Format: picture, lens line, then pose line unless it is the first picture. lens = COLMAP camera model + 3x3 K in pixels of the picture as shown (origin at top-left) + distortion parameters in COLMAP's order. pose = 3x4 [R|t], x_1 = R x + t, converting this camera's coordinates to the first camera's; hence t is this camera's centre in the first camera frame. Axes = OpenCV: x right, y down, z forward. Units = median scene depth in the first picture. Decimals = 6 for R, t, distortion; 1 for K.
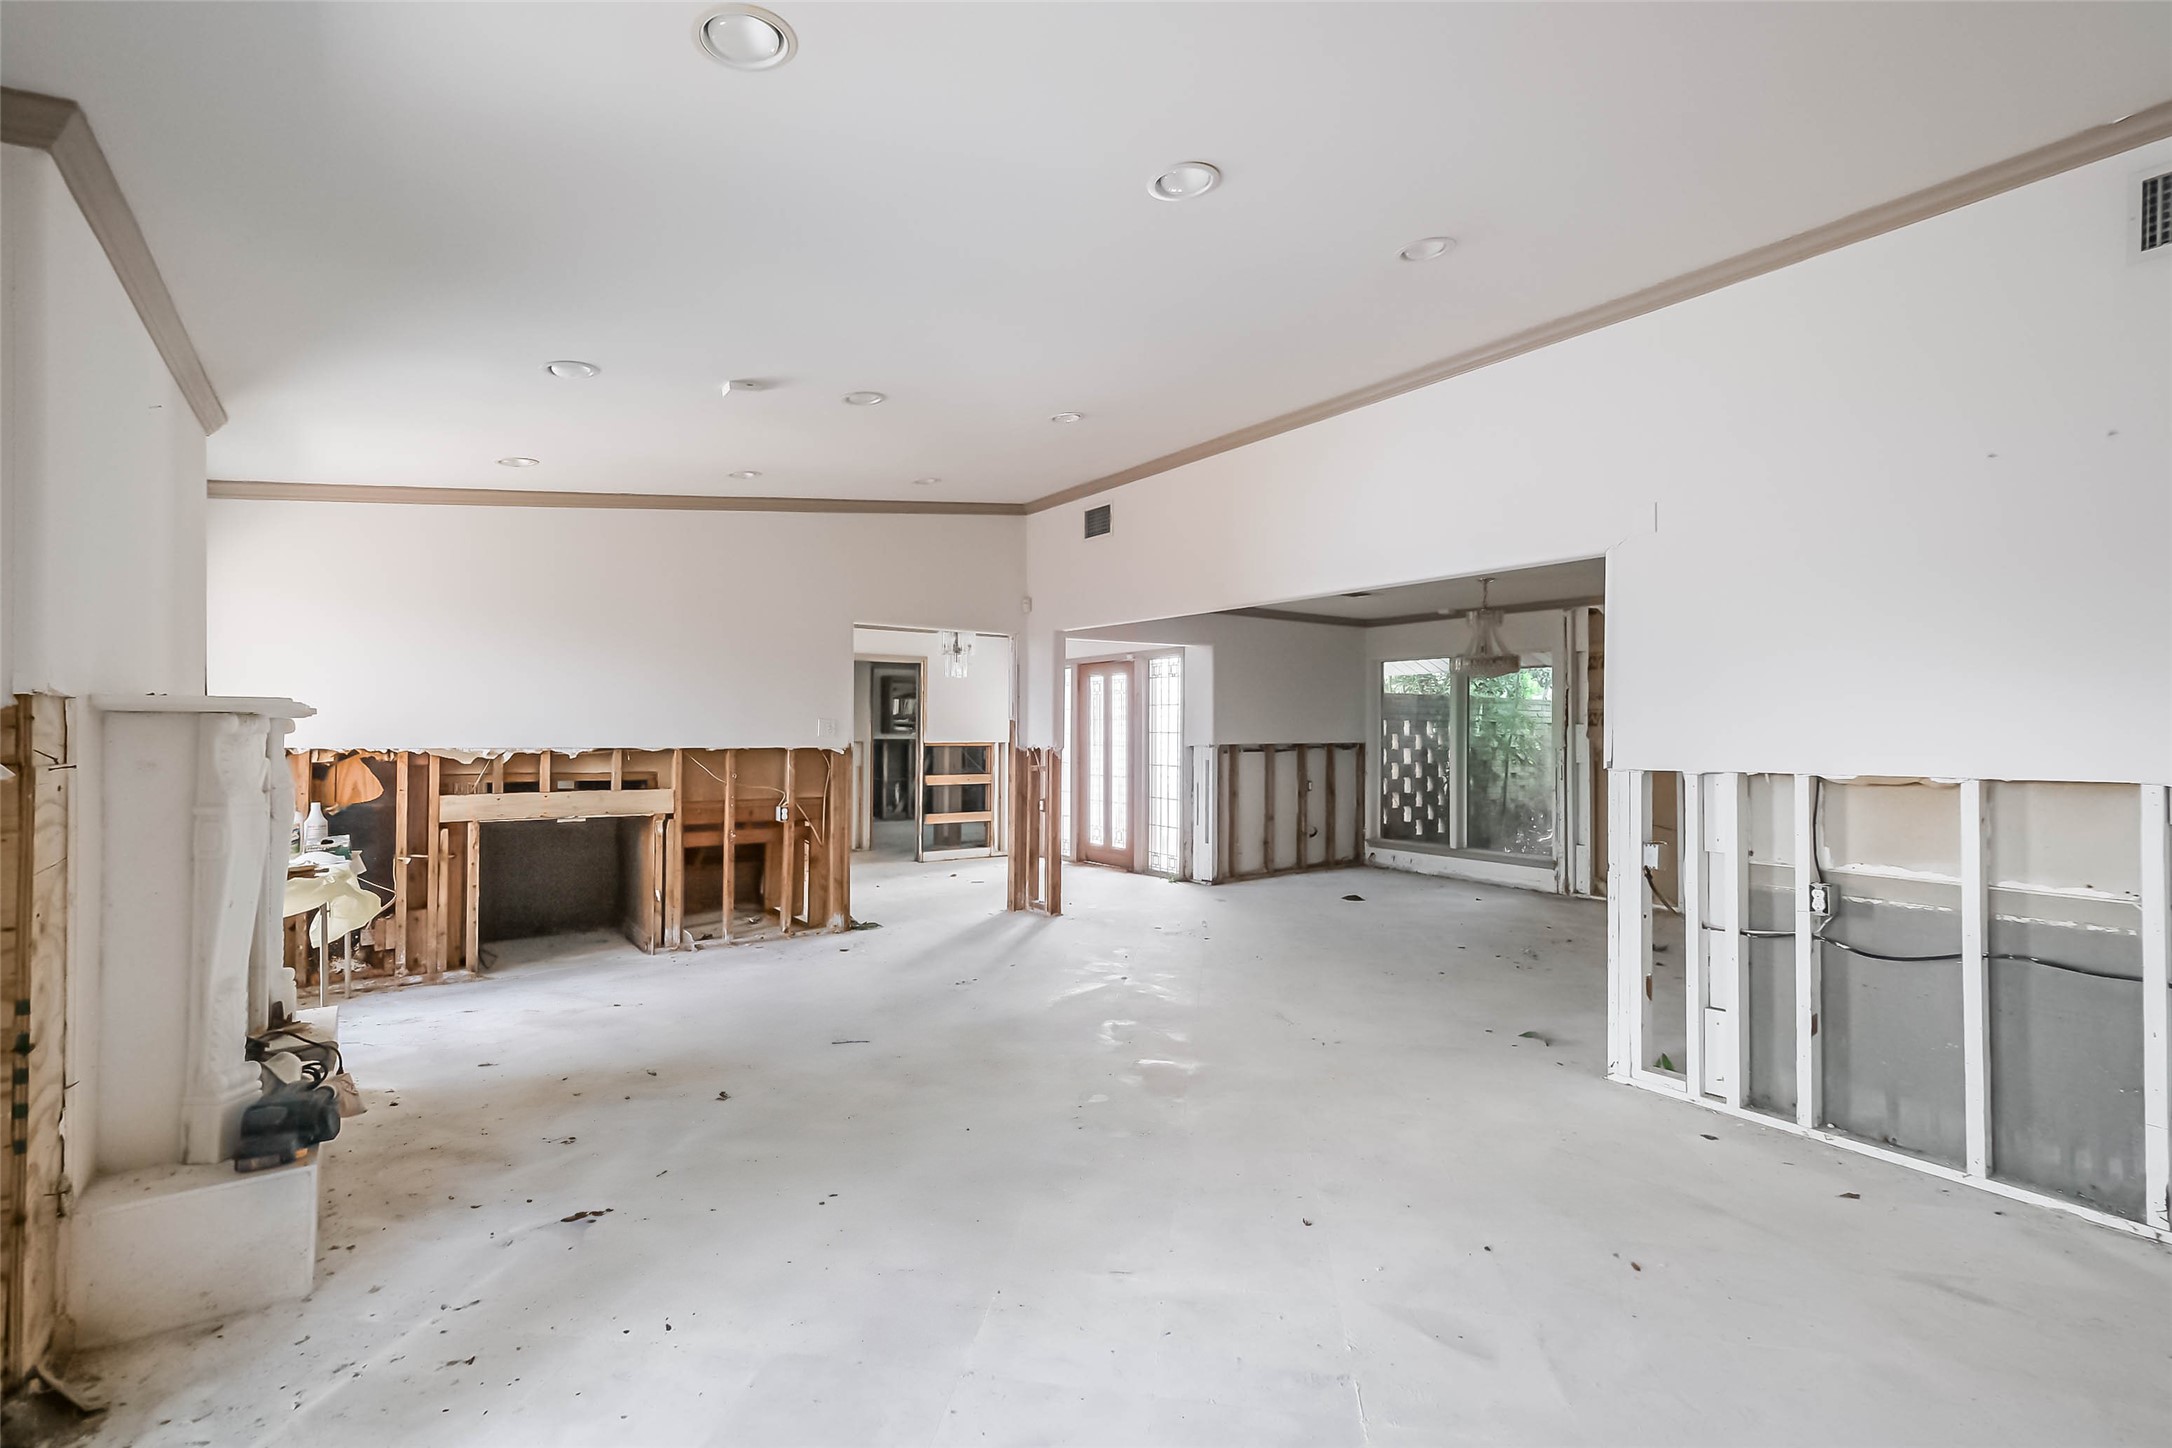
lens RADIAL K [[947.7, 0, 1085.2], [0, 947.7, 715.3], [0, 0, 1]] dist [0.004368, 0.000318]
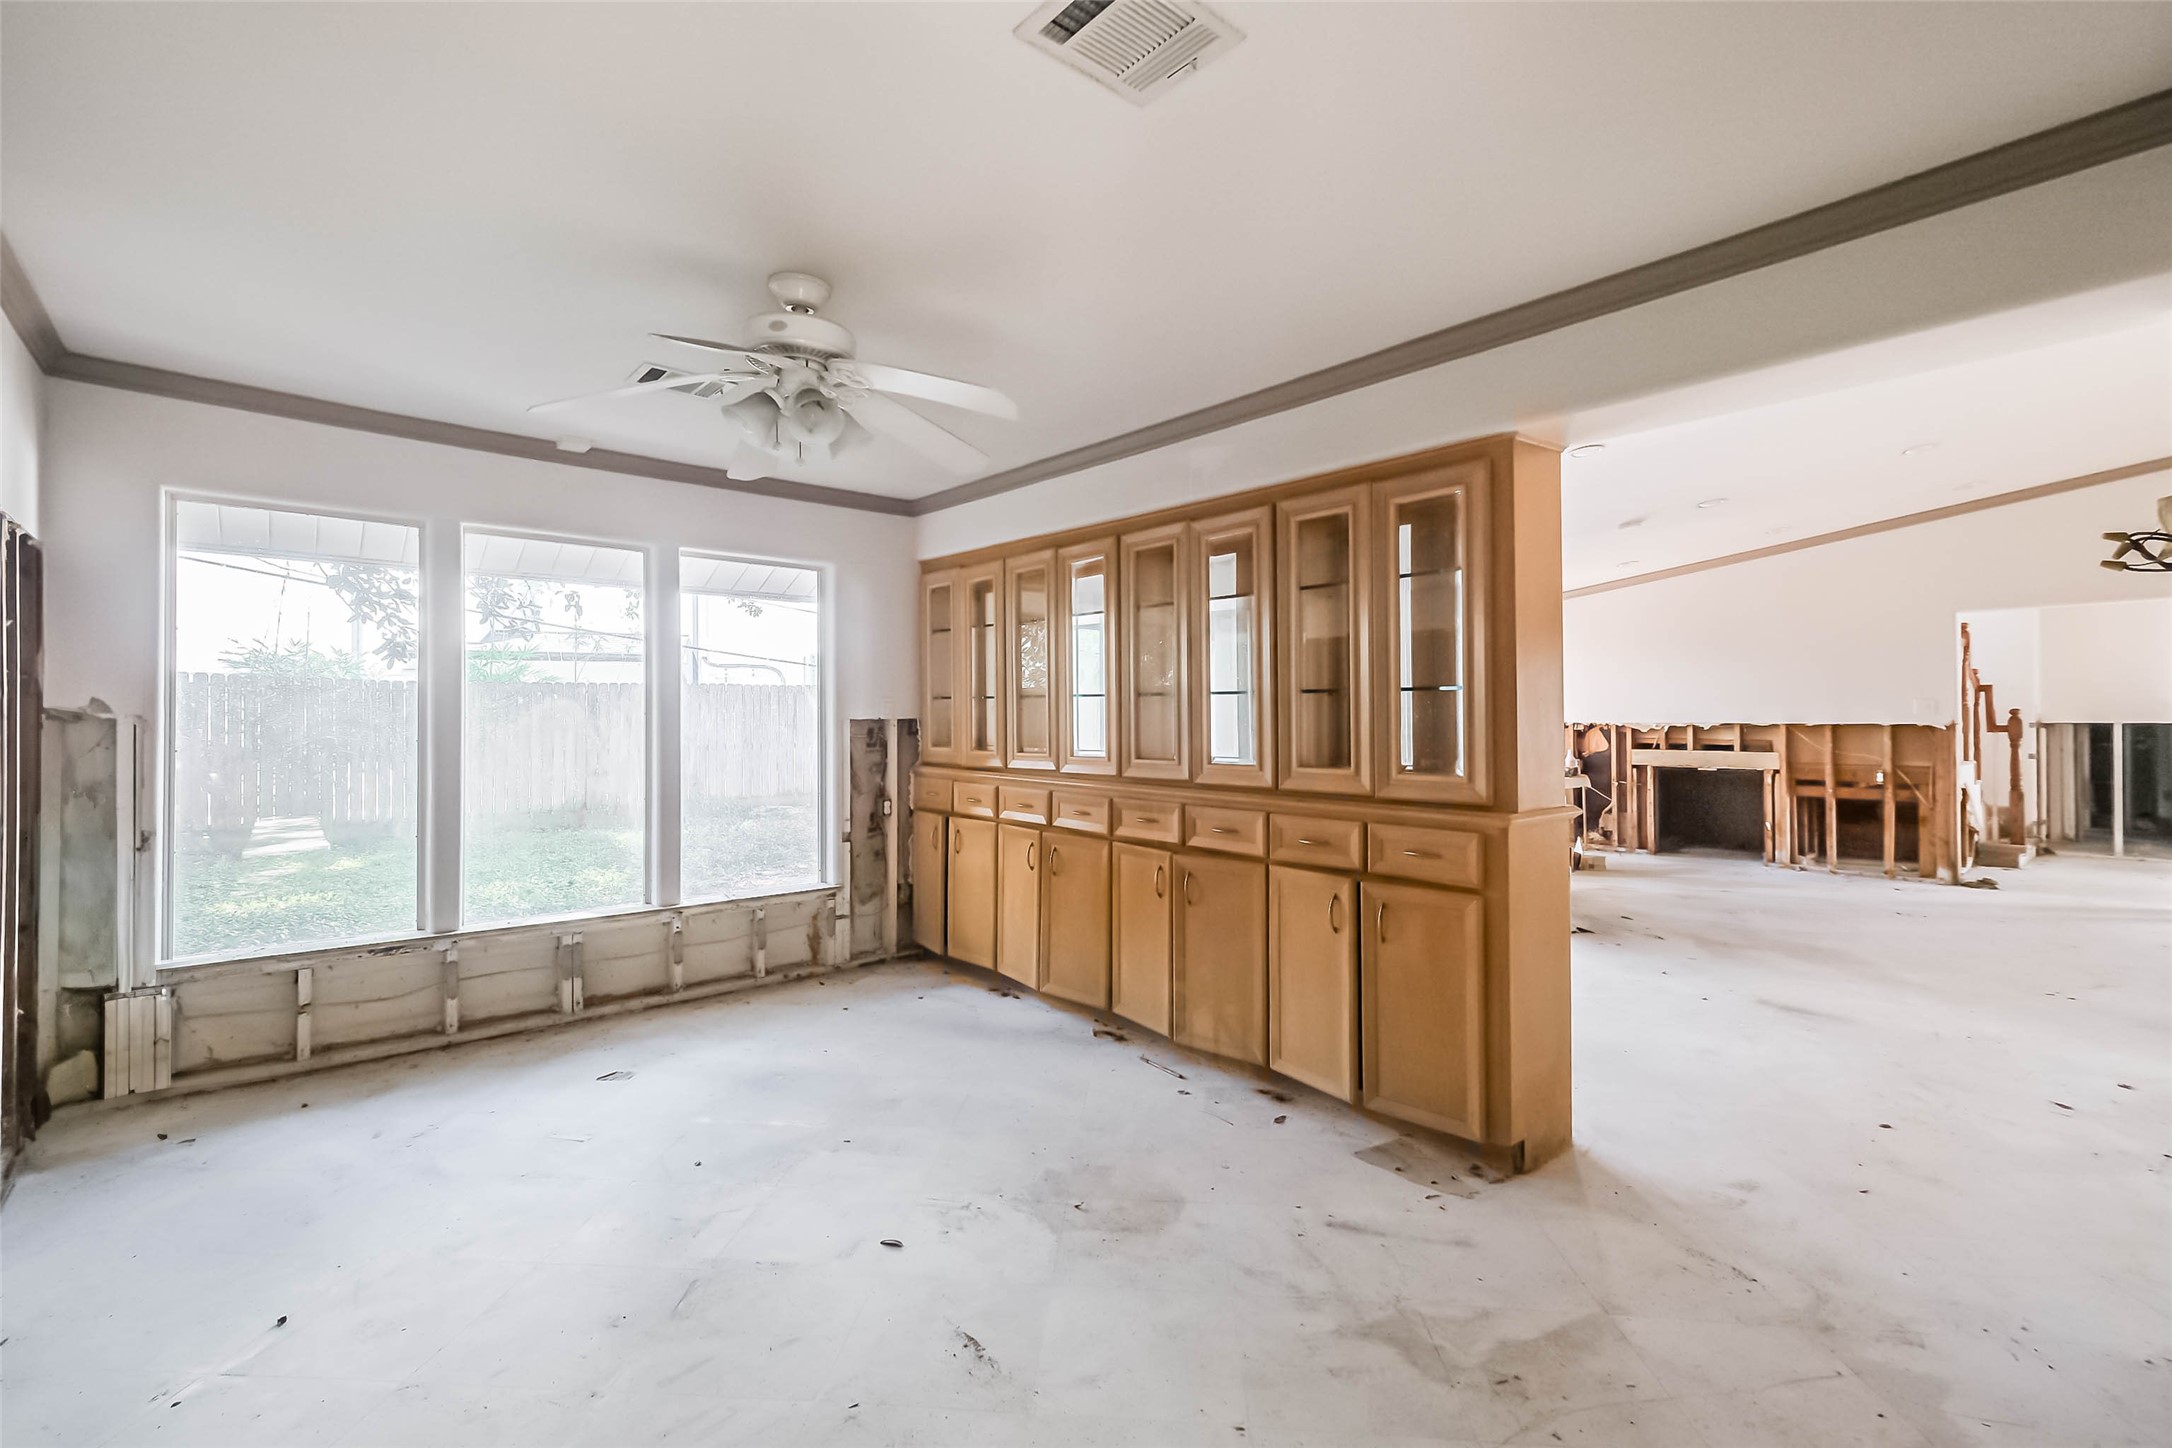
lens RADIAL K [[947.7, 0, 1089.4], [0, 947.7, 713.2], [0, 0, 1]] dist [0.004368, 0.000318]
pose [[0.076931, -0.013167, -0.996949, 0.920523], [0.019645, 0.999739, -0.011688, 0.016211], [0.996843, -0.018686, 0.077170, -0.132271]]
